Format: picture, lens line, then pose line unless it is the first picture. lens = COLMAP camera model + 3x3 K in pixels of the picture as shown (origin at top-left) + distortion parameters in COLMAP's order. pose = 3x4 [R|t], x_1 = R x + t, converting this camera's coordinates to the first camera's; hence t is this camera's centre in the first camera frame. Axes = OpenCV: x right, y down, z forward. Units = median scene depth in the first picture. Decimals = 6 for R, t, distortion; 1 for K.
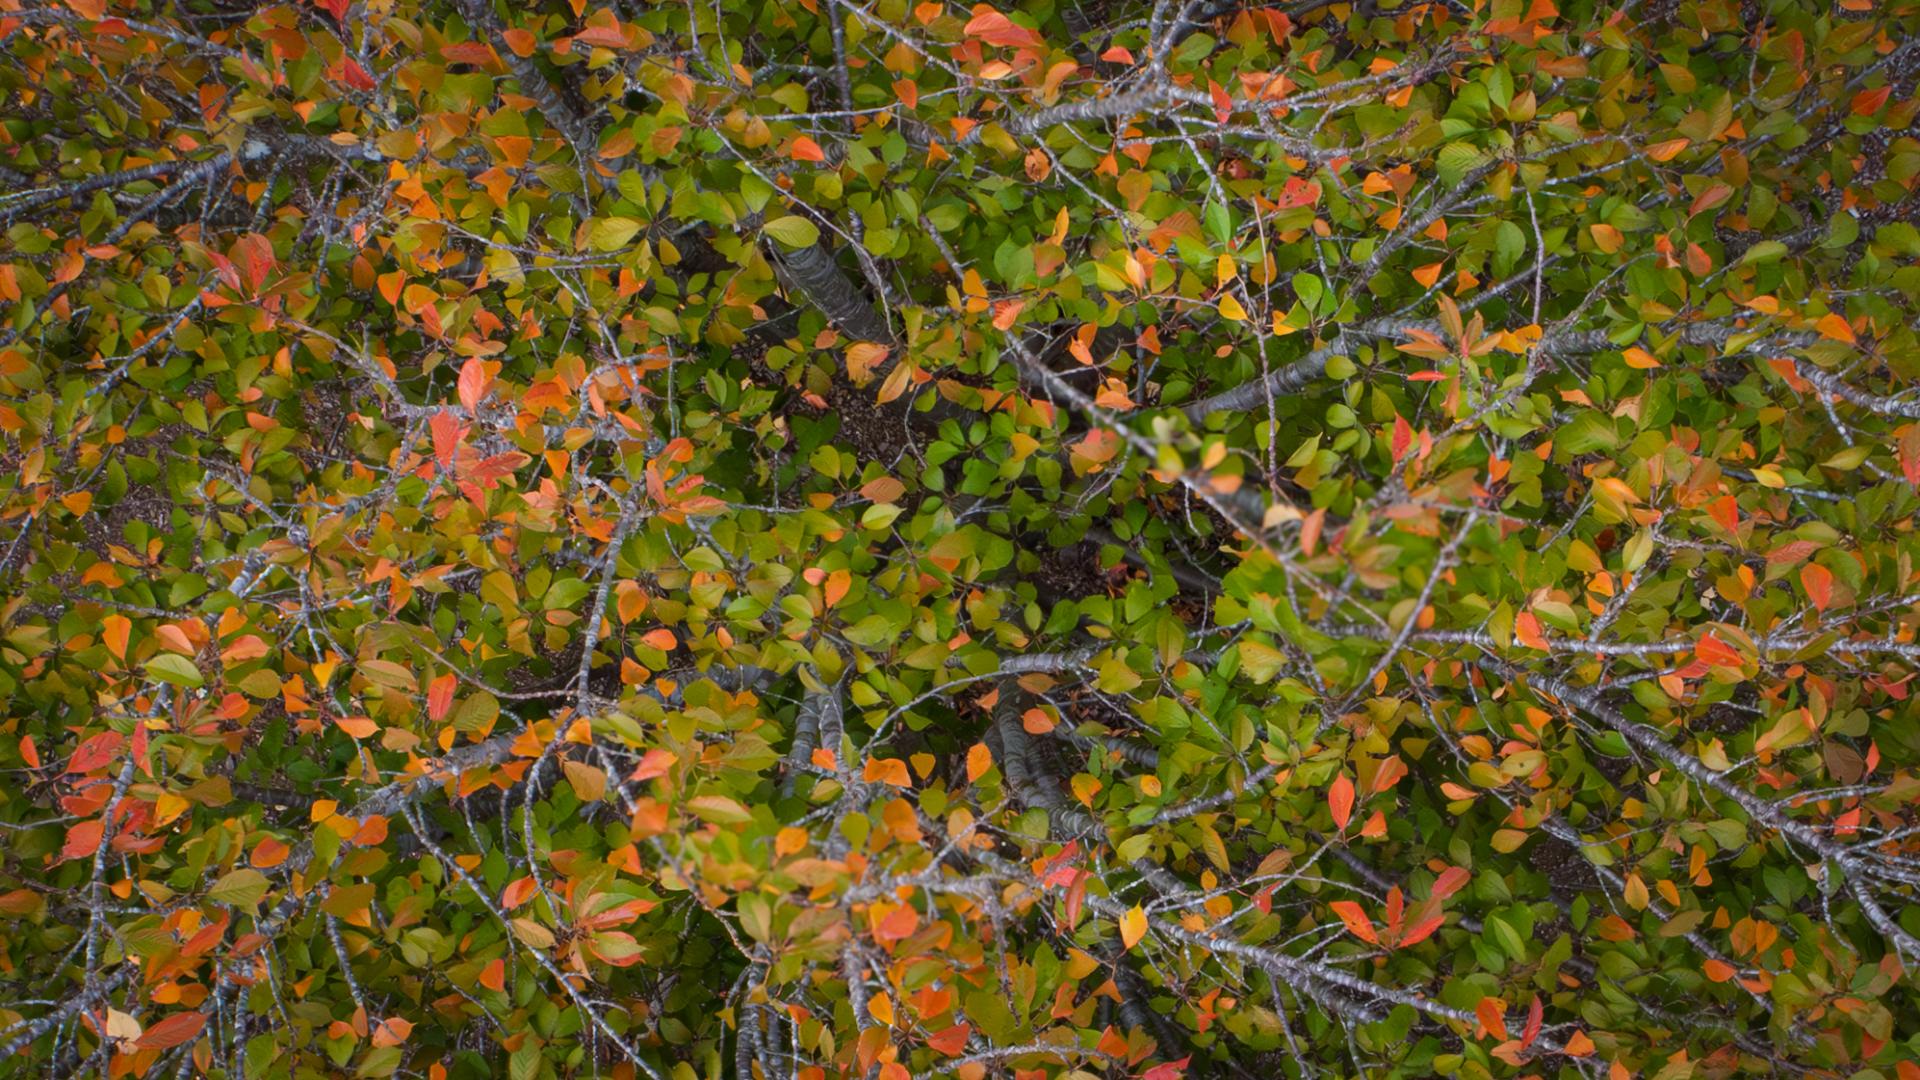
lens RADIAL K [[1356.8, 0, 959.4], [0, 1356.8, 541.6], [0, 0, 1]] dist [-0.001122, -0.000073]
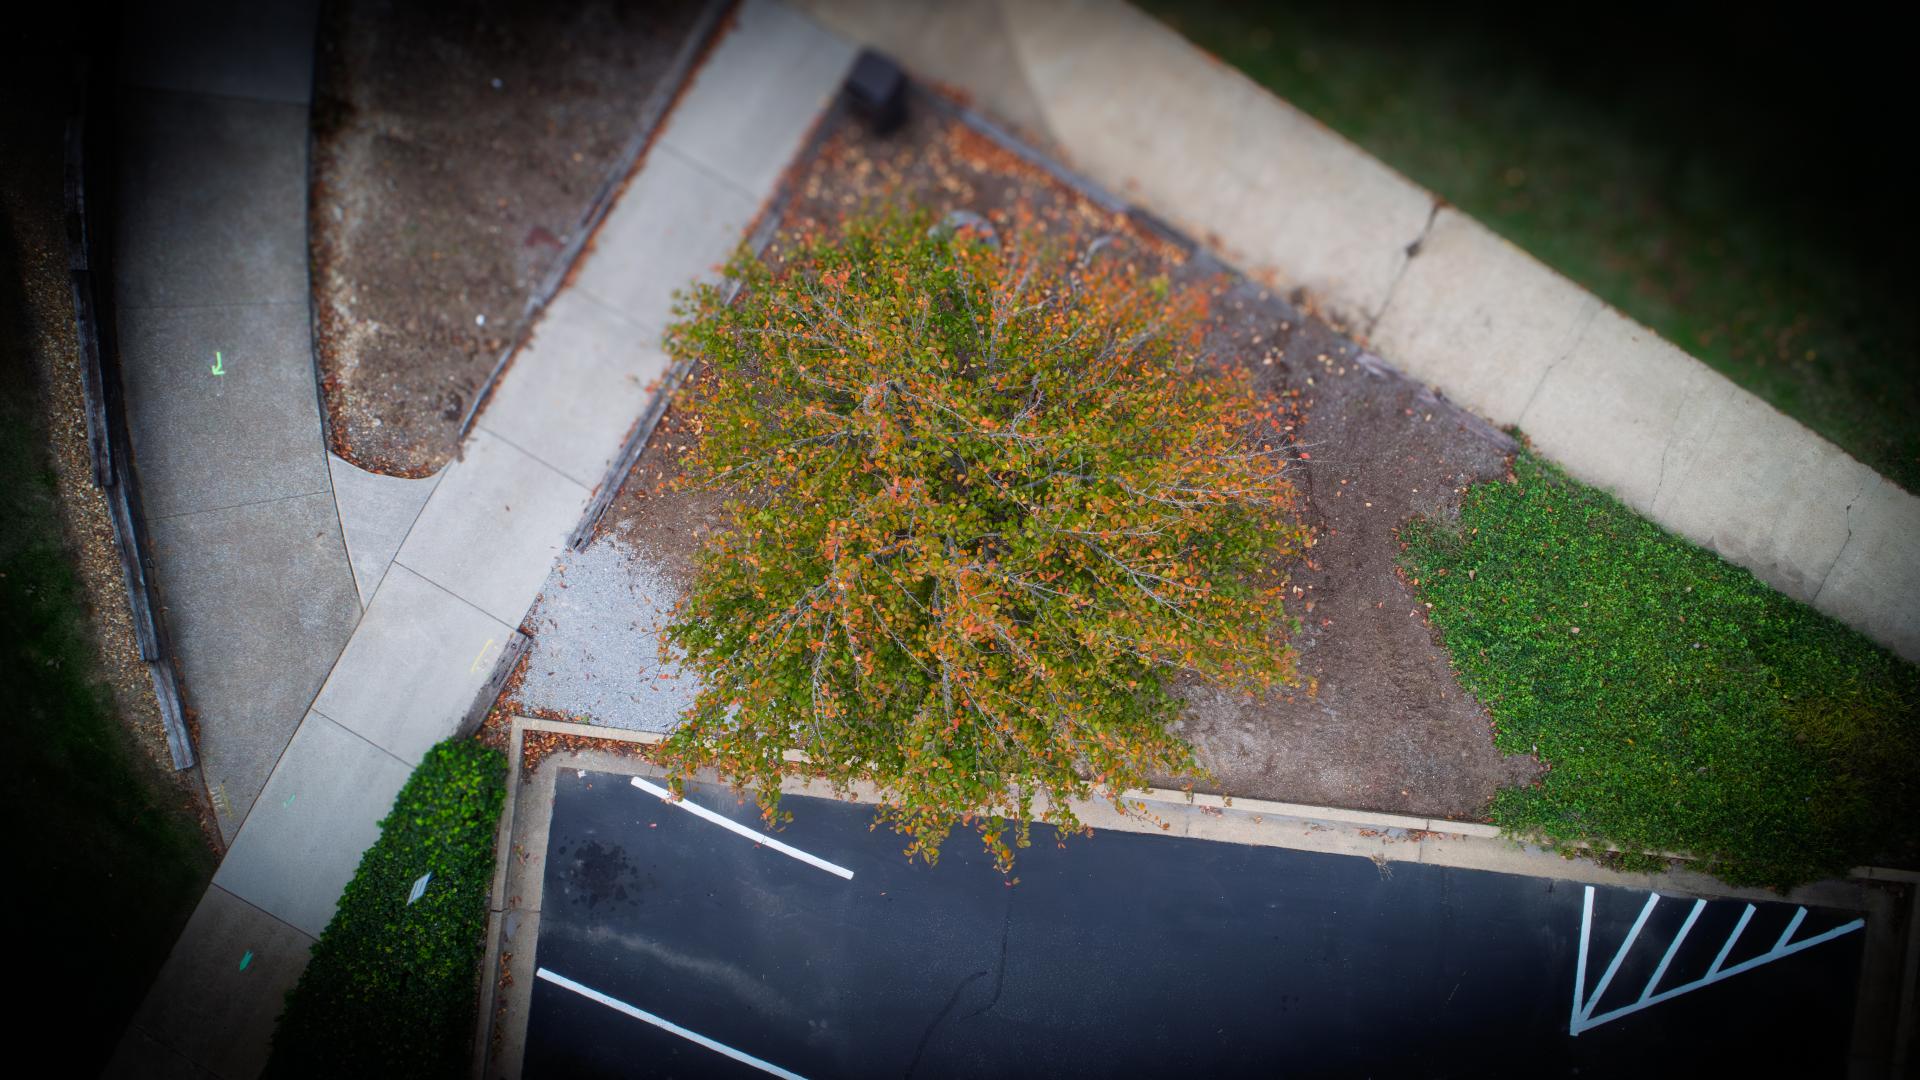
lens RADIAL K [[1356.8, 0, 961.2], [0, 1356.8, 539.8], [0, 0, 1]] dist [-0.001122, -0.000073]
pose [[0.999597, 0.027905, -0.005137, -0.031875], [-0.027702, 0.998961, 0.036179, -0.079751], [0.006142, -0.036022, 0.999332, -4.421186]]
